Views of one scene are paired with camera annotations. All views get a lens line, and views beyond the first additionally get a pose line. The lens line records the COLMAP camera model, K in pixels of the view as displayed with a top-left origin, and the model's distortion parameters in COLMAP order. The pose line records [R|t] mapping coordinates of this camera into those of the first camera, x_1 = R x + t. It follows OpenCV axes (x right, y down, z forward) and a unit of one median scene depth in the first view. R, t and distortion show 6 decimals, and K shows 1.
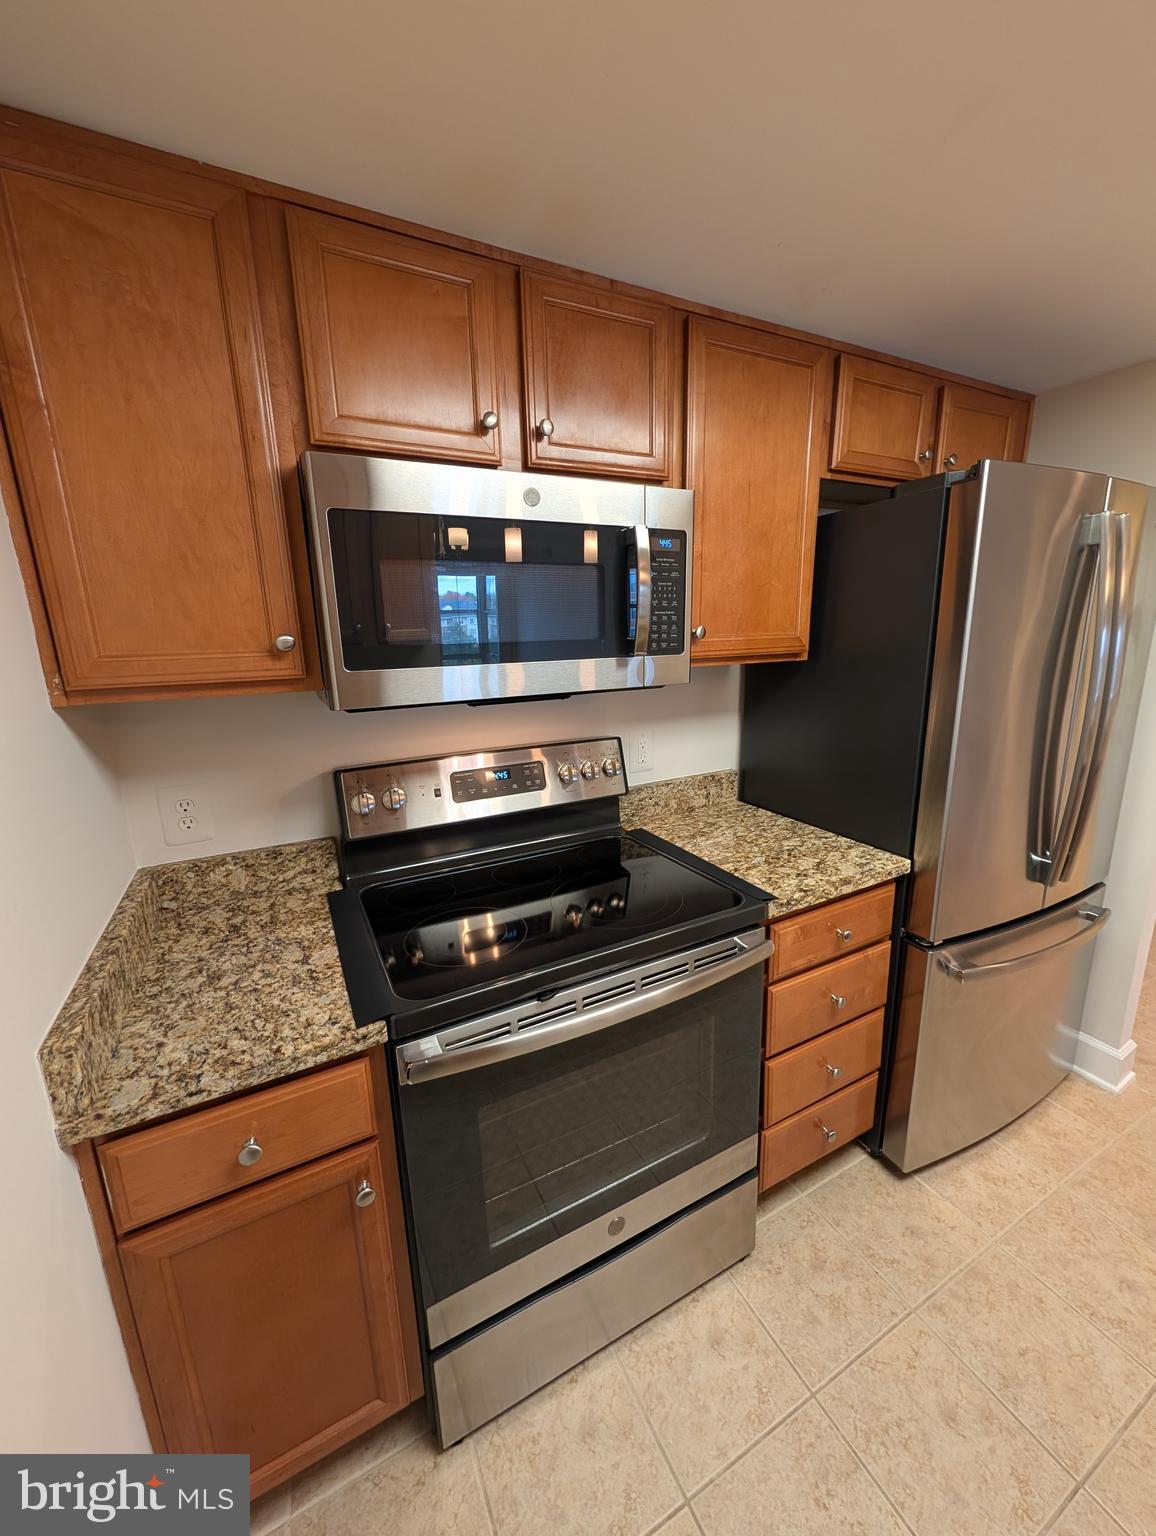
lens RADIAL K [[588.7, 0, 585.4], [0, 588.7, 767.6], [0, 0, 1]] dist [-0.000399, 0.000544]
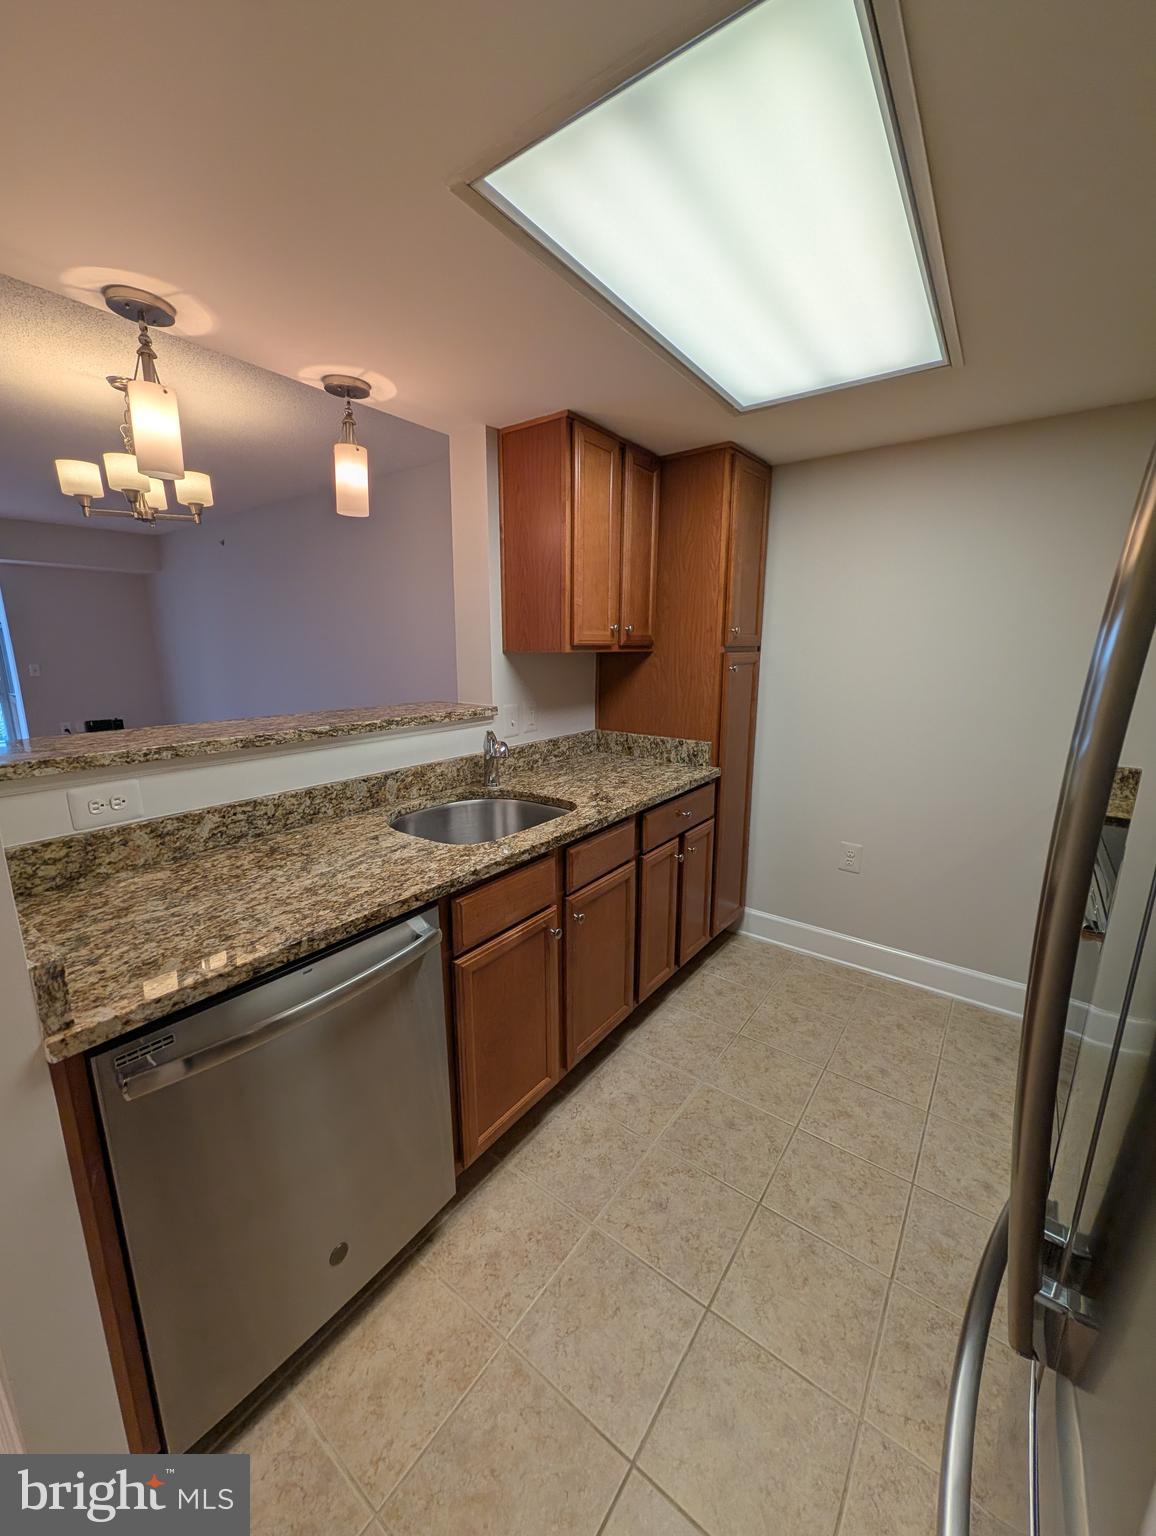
lens RADIAL K [[588.7, 0, 581.6], [0, 588.7, 767.6], [0, 0, 1]] dist [-0.000399, 0.000544]
pose [[-0.900727, 0.112231, -0.419637, 1.358976], [-0.079778, 0.906874, 0.413782, -0.274689], [0.426997, 0.406183, -0.807892, 1.218555]]
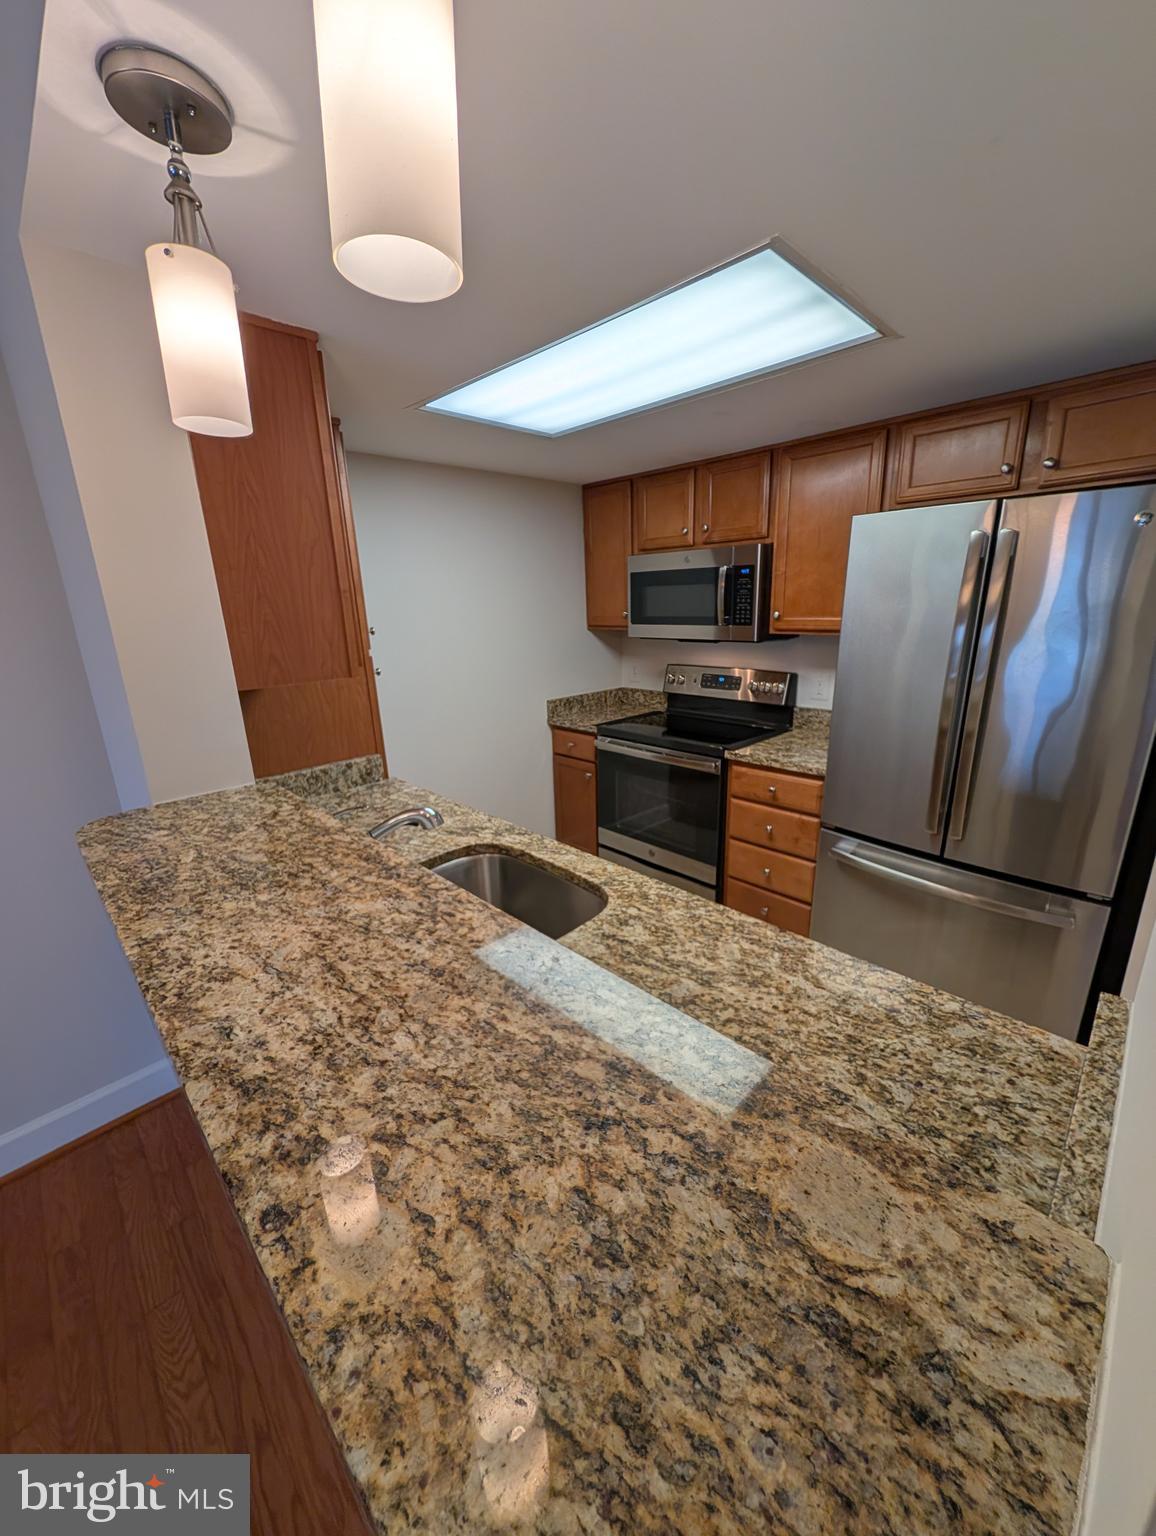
lens RADIAL K [[588.7, 0, 581.7], [0, 588.7, 766.6], [0, 0, 1]] dist [-0.000399, 0.000544]
pose [[0.291758, 0.279649, -0.914699, 1.941787], [-0.195592, 0.953541, 0.229137, -0.083857], [0.936281, 0.112055, 0.332900, -0.145543]]
